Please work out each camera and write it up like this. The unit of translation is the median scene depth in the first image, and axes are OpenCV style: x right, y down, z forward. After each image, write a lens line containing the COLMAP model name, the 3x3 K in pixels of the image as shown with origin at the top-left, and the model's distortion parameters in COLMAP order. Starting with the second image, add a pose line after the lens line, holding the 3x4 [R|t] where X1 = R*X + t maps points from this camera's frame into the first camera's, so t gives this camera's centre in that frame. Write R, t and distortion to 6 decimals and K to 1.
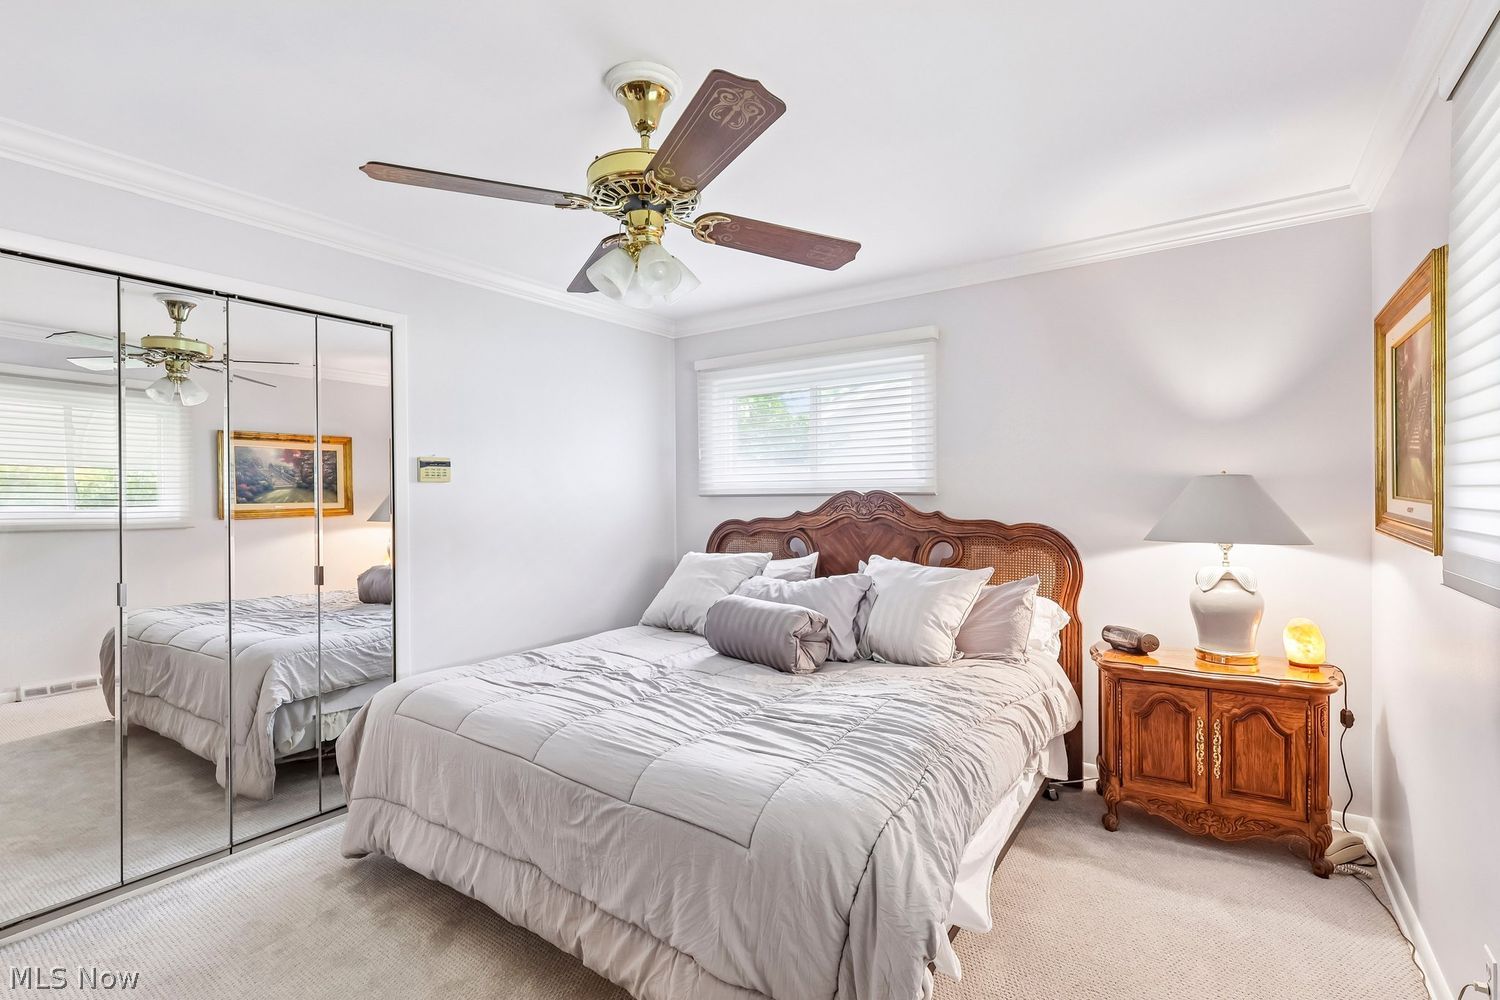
lens RADIAL K [[697.7, 0, 736.4], [0, 697.7, 499.4], [0, 0, 1]] dist [-0.001288, 0.000228]
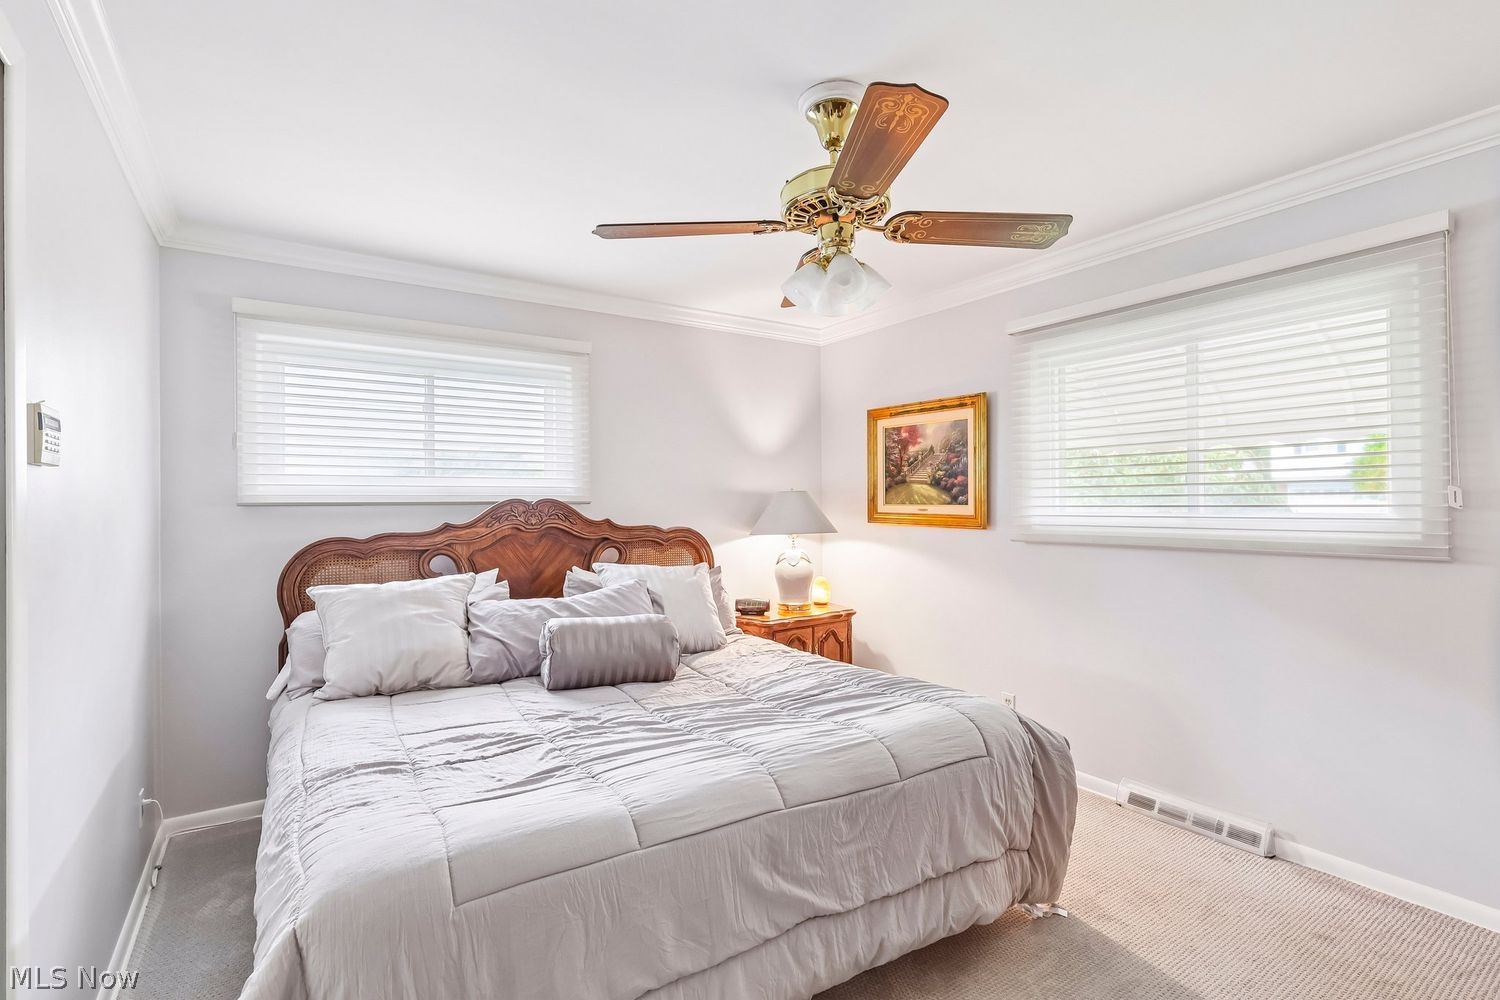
lens RADIAL K [[694.5, 0, 747.4], [0, 694.5, 508.5], [0, 0, 1]] dist [0.000138, 0.000090]
pose [[0.357263, -0.001344, 0.934003, -0.772788], [0.008774, 0.999960, -0.001917, 0.006047], [-0.933963, 0.008880, 0.357261, 0.513520]]
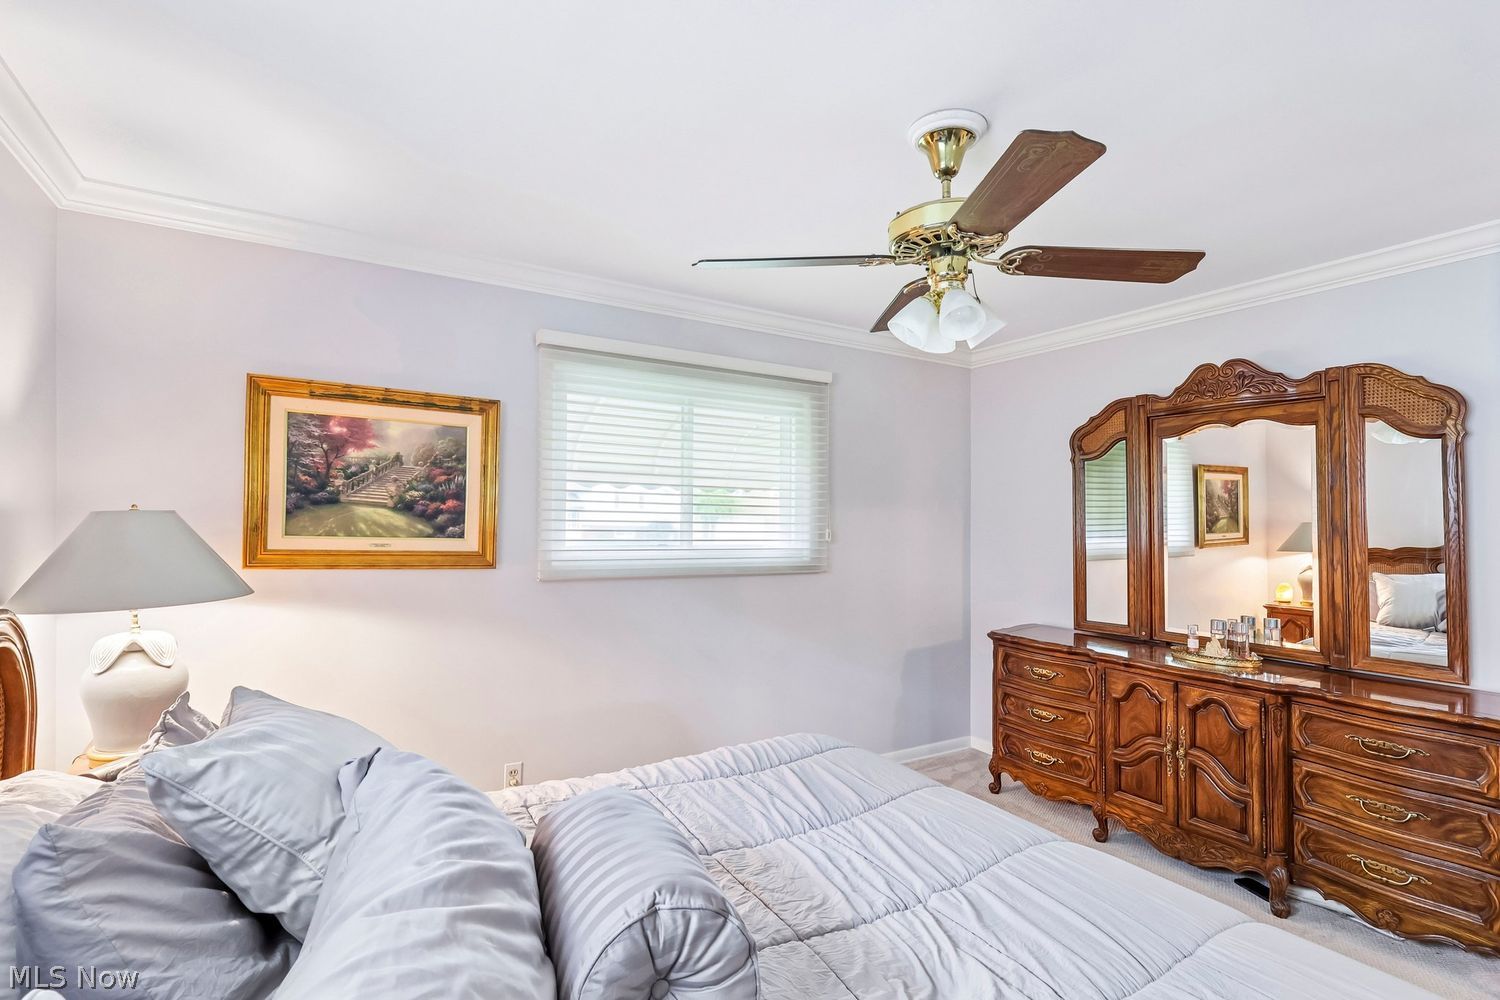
lens RADIAL K [[697.7, 0, 736.4], [0, 697.7, 499.4], [0, 0, 1]] dist [-0.001288, 0.000228]
pose [[-0.901905, 0.009836, 0.431823, -0.199941], [-0.005864, 0.999370, -0.035010, -0.022702], [-0.431895, -0.034108, -0.901279, 1.340214]]
